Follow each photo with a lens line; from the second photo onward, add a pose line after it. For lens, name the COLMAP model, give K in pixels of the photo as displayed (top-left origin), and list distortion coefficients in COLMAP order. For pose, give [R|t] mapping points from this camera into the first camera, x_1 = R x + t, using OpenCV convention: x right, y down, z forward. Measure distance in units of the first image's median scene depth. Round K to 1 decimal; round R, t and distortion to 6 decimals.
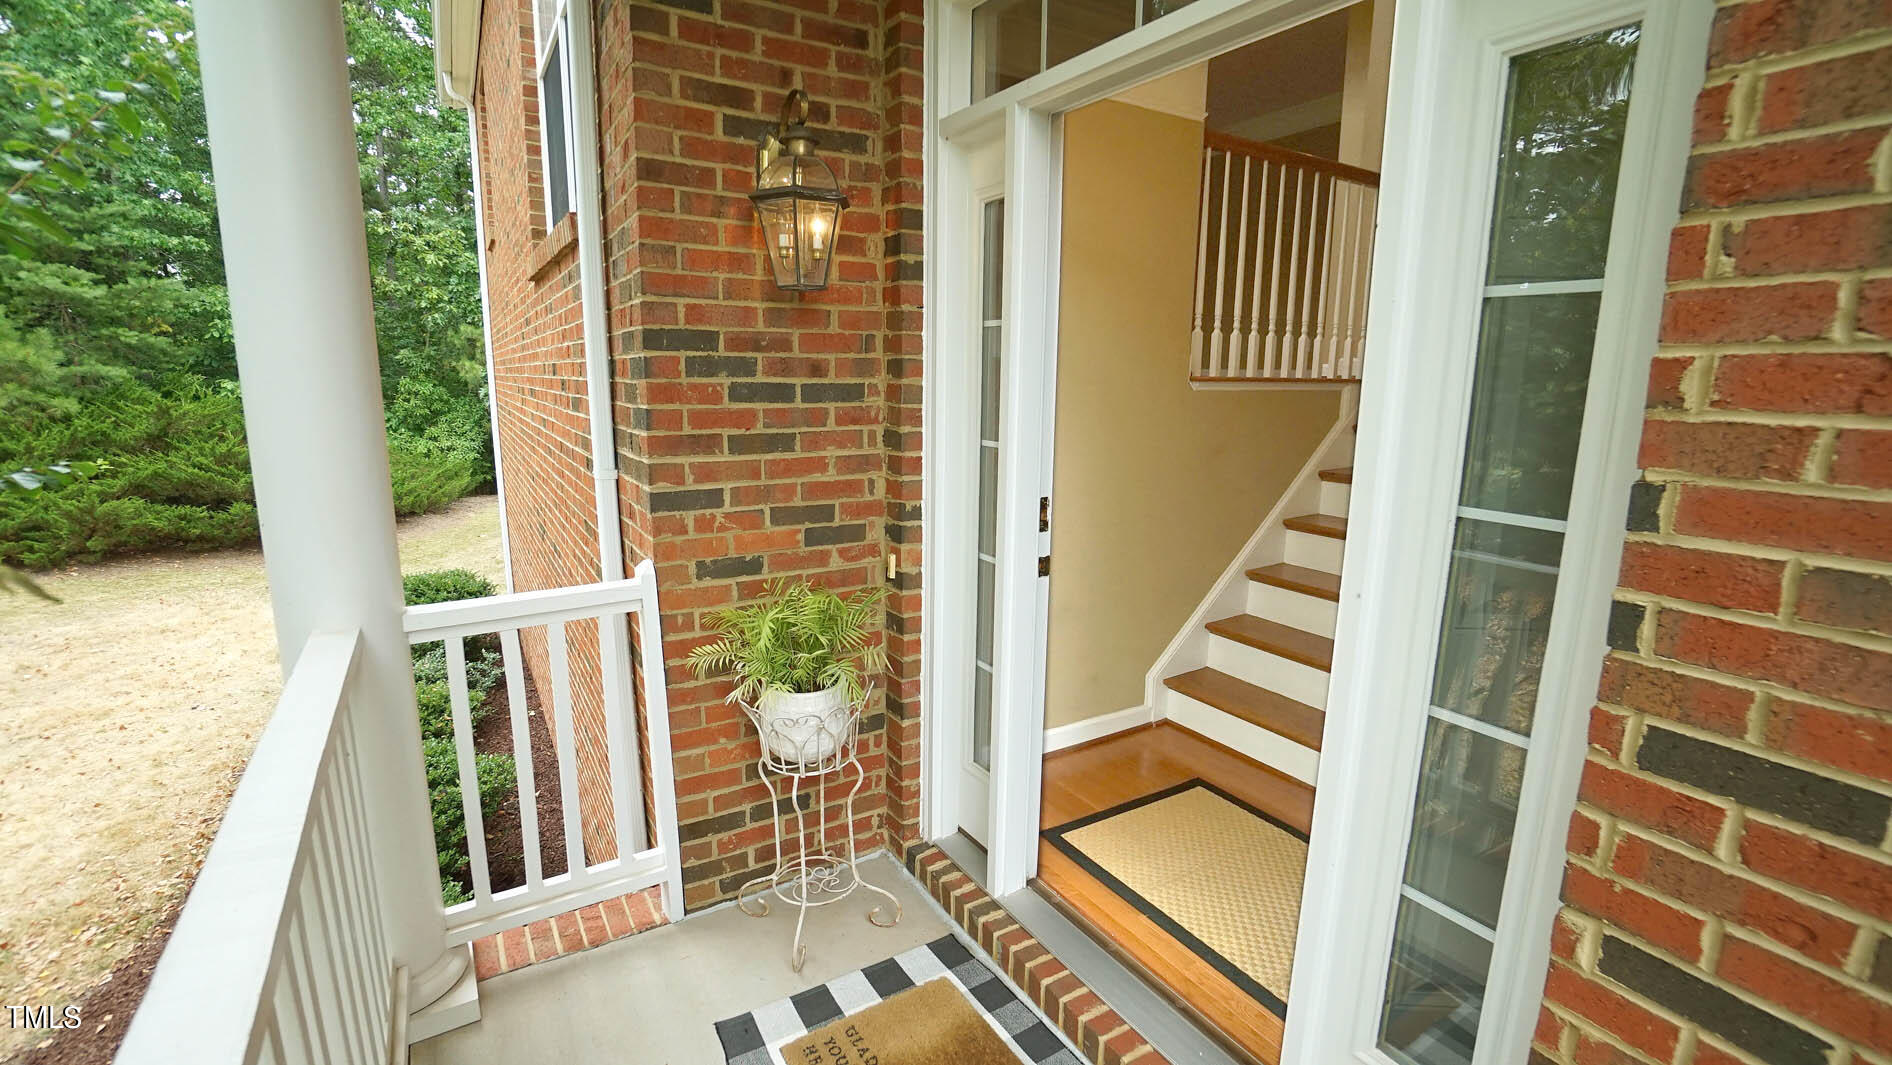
lens RADIAL K [[818.6, 0, 942.4], [0, 818.6, 539.3], [0, 0, 1]] dist [-0.045670, 0.016866]
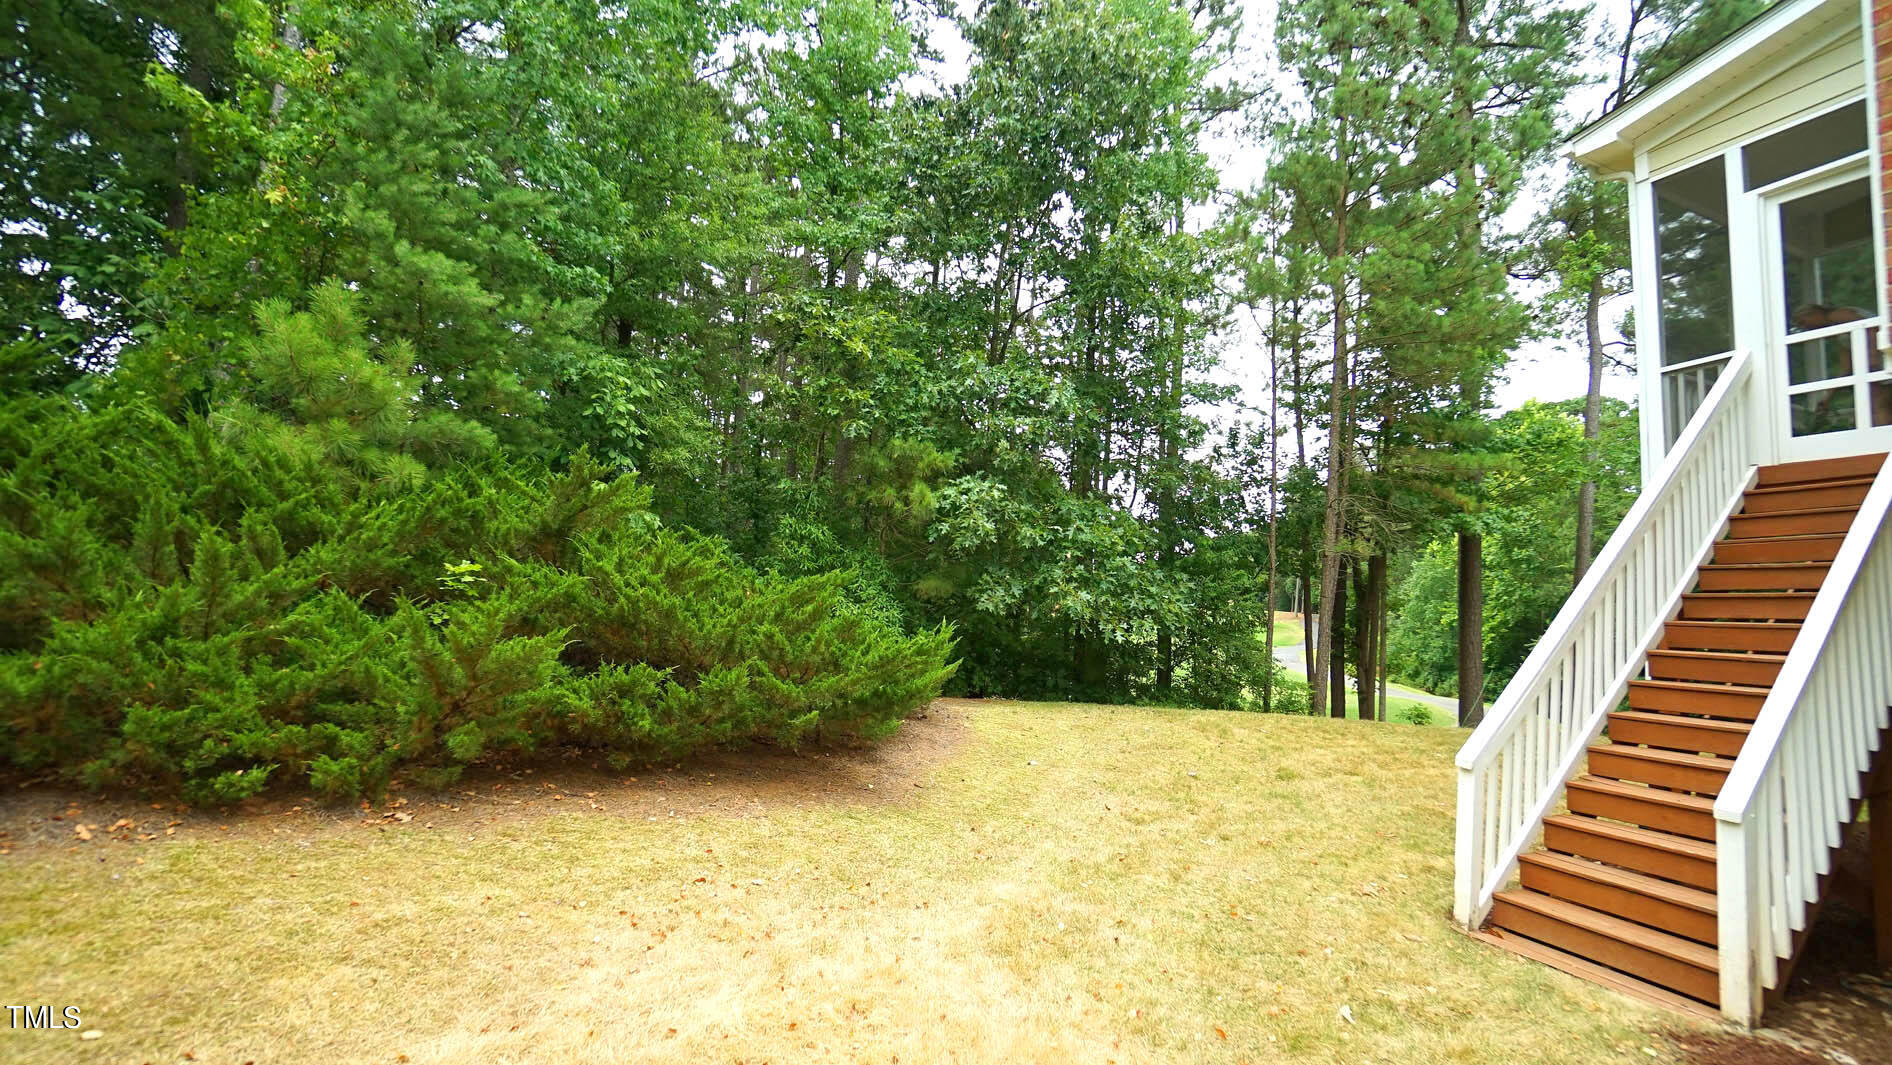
lens RADIAL K [[837.1, 0, 935.7], [0, 837.1, 540.2], [0, 0, 1]] dist [-0.036343, 0.000916]
pose [[0.991233, 0.011390, -0.131631, -0.657835], [-0.047841, 0.959613, -0.277227, 0.010154], [0.123157, 0.281094, 0.951745, 0.513483]]
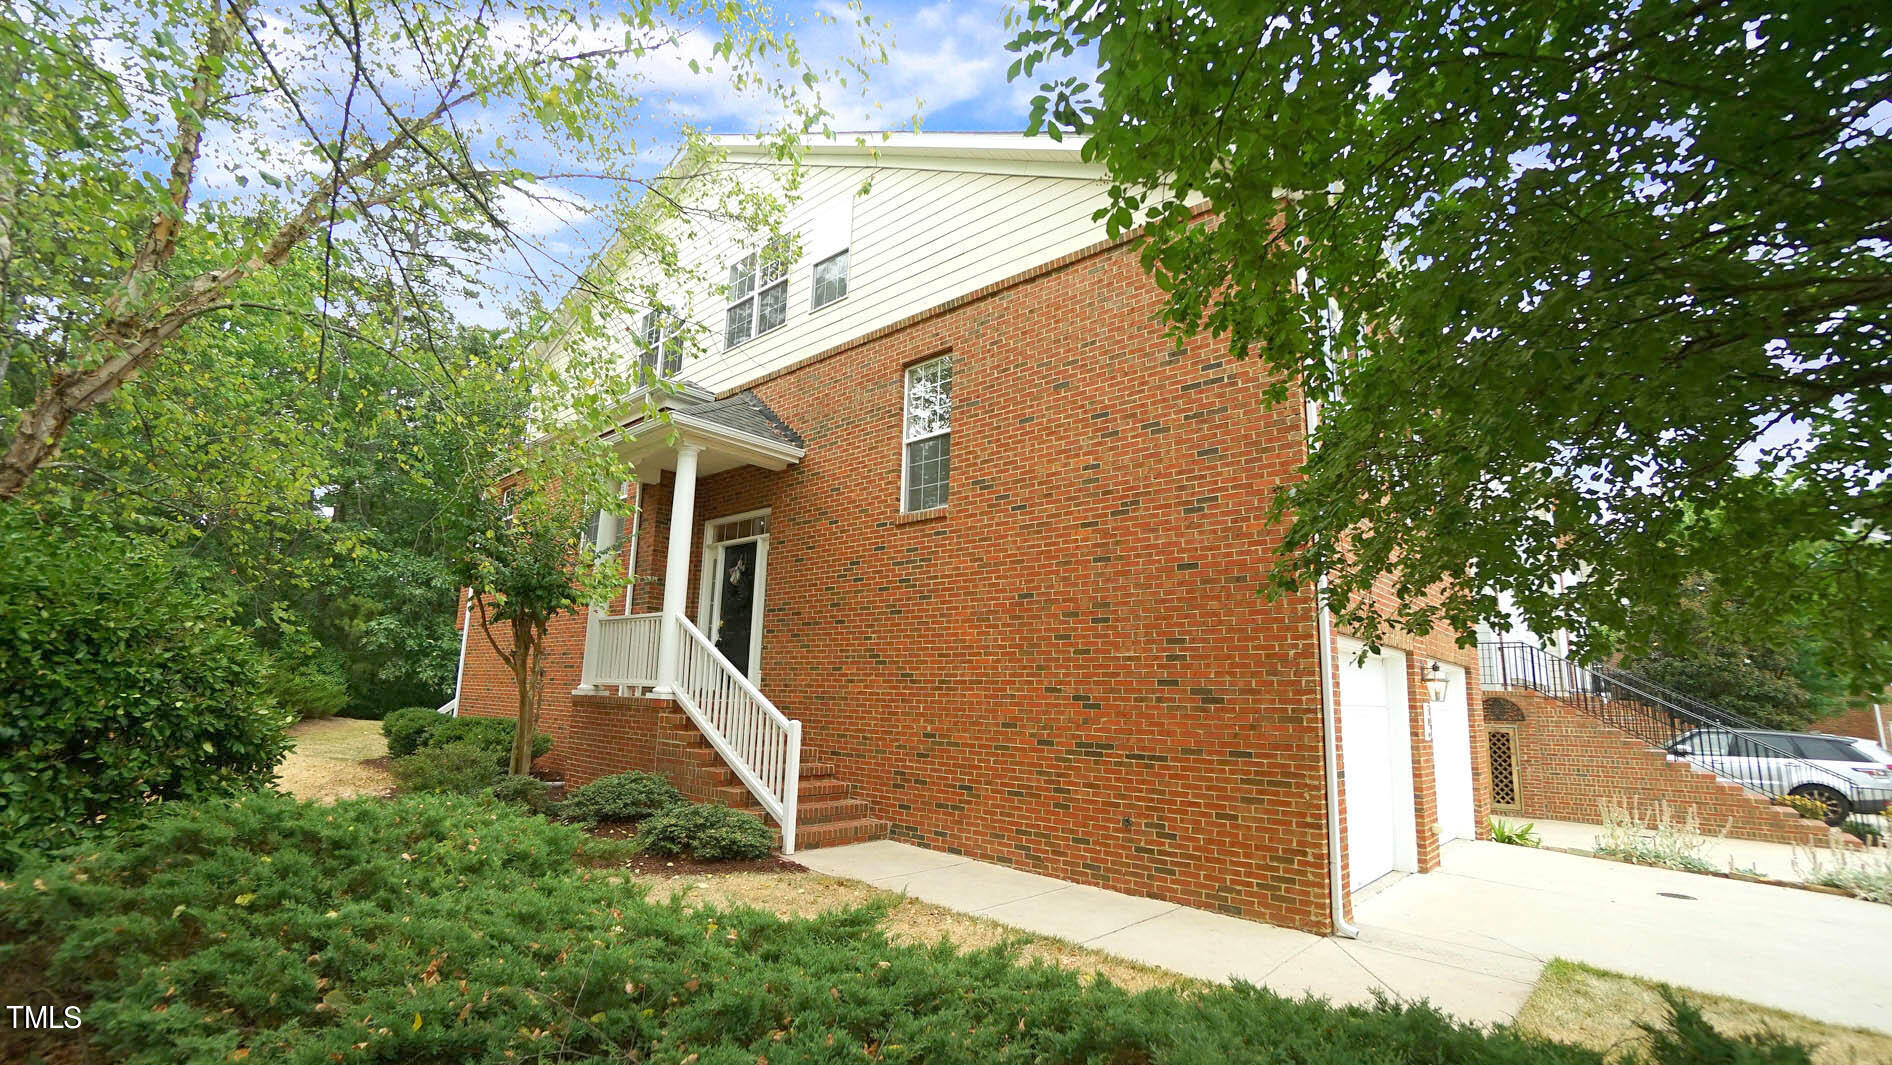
lens RADIAL K [[818.6, 0, 942.4], [0, 818.6, 539.3], [0, 0, 1]] dist [-0.045670, 0.016866]
pose [[0.959479, 0.070075, 0.272926, -0.000815], [0.039039, 0.926185, -0.375044, 0.291312], [-0.279061, 0.370502, 0.885919, -0.778855]]
